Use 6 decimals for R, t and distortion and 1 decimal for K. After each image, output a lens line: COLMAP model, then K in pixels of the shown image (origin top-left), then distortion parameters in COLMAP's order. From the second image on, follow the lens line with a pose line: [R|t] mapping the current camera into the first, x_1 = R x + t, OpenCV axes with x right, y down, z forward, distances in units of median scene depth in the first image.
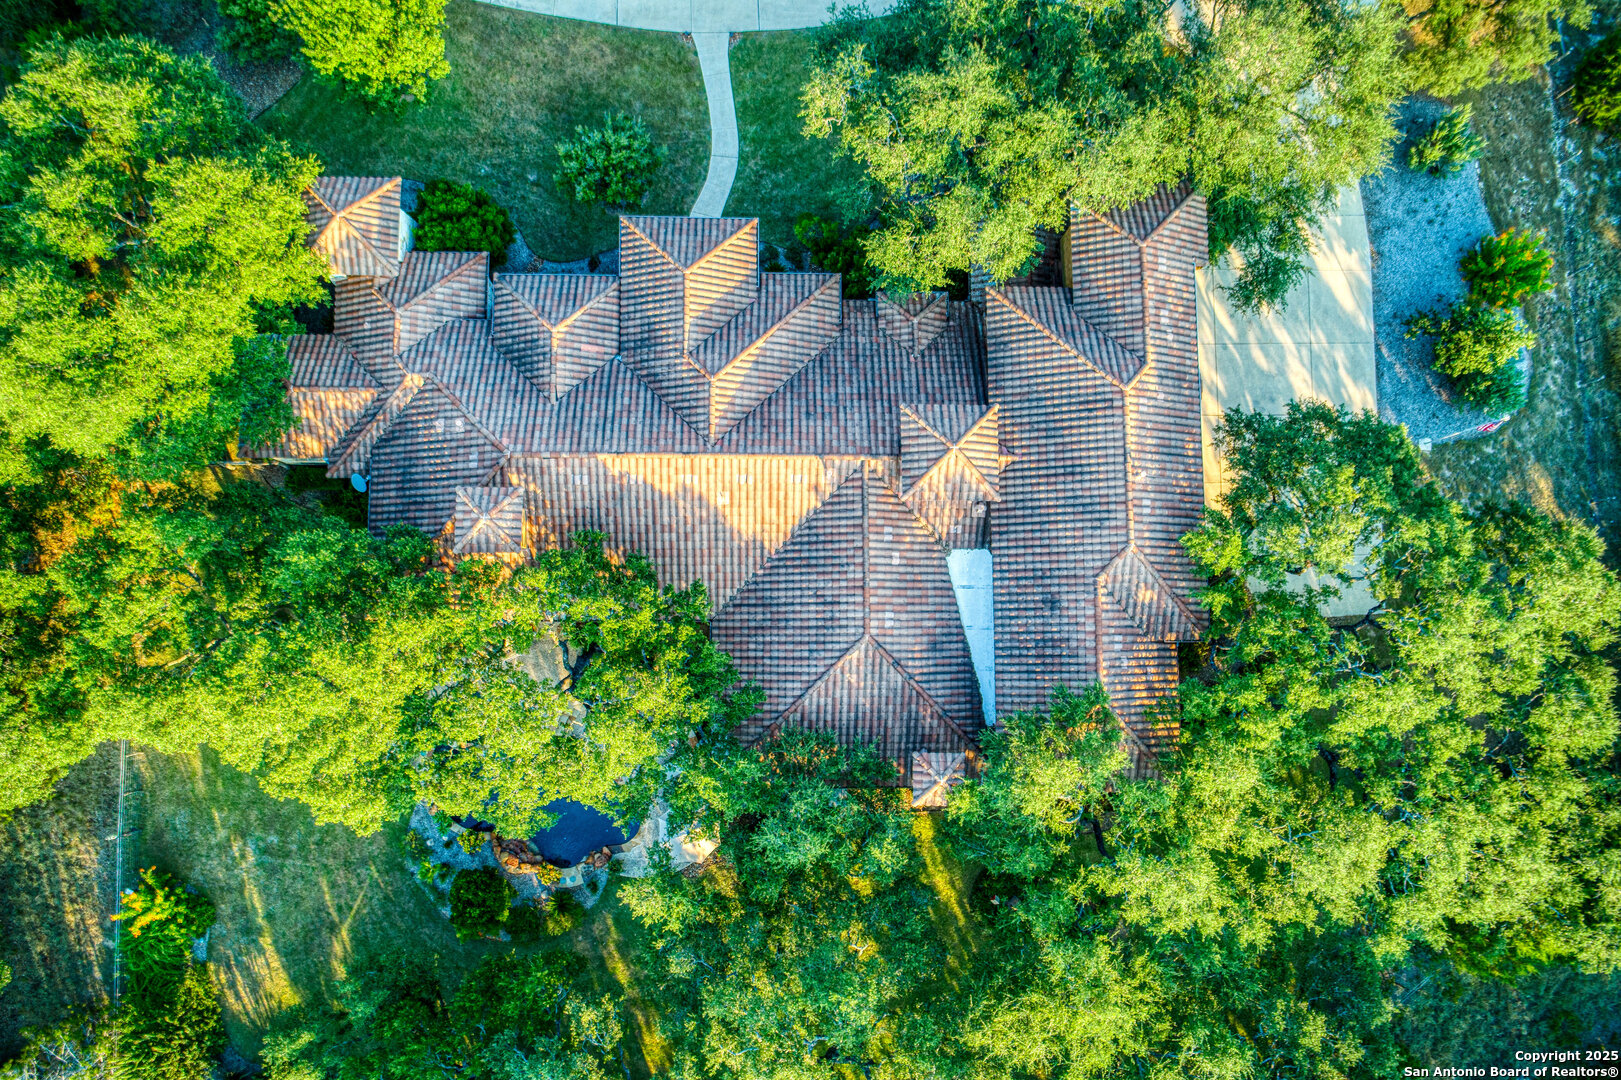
lens RADIAL K [[1127.7, 0, 802.4], [0, 1127.7, 534.1], [0, 0, 1]] dist [-0.003786, 0.005405]
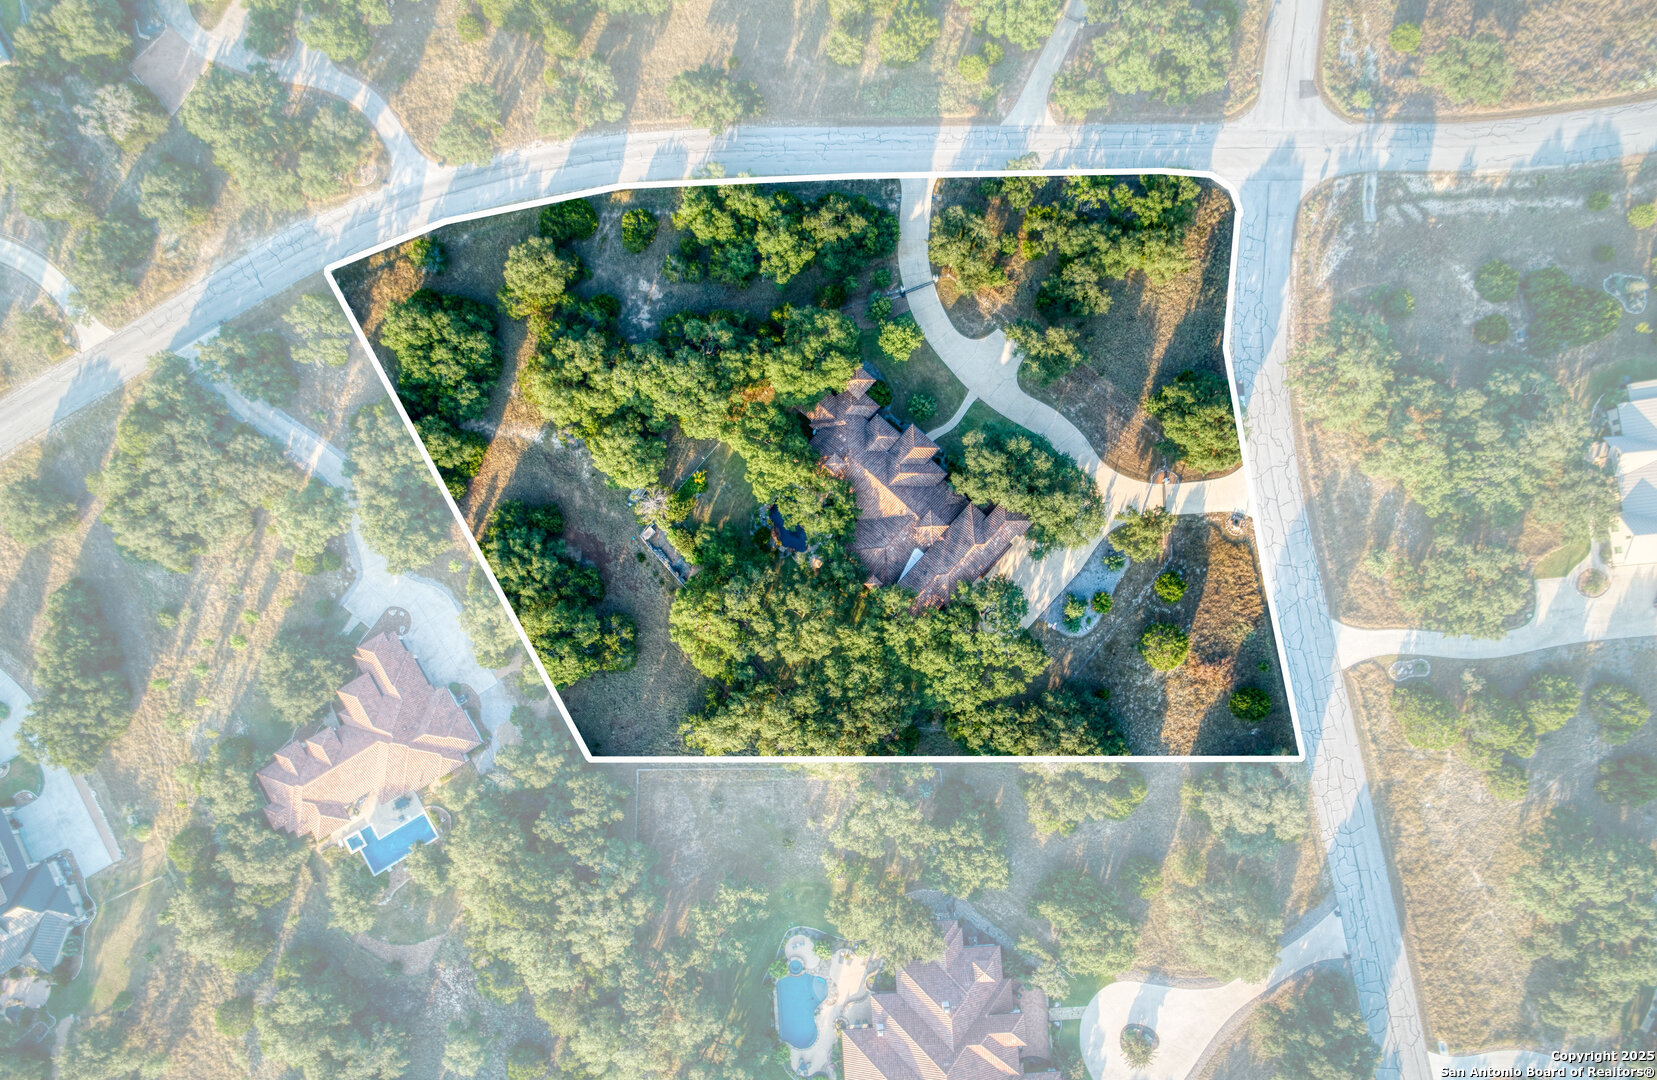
lens RADIAL K [[1172.6, 0, 832.3], [0, 1172.6, 539.7], [0, 0, 1]] dist [-0.000309, 0.000003]
pose [[0.735502, 0.666887, -0.119577, 0.395715], [-0.666187, 0.743993, 0.051665, -0.020255], [0.123419, 0.041661, 0.991480, -3.119464]]
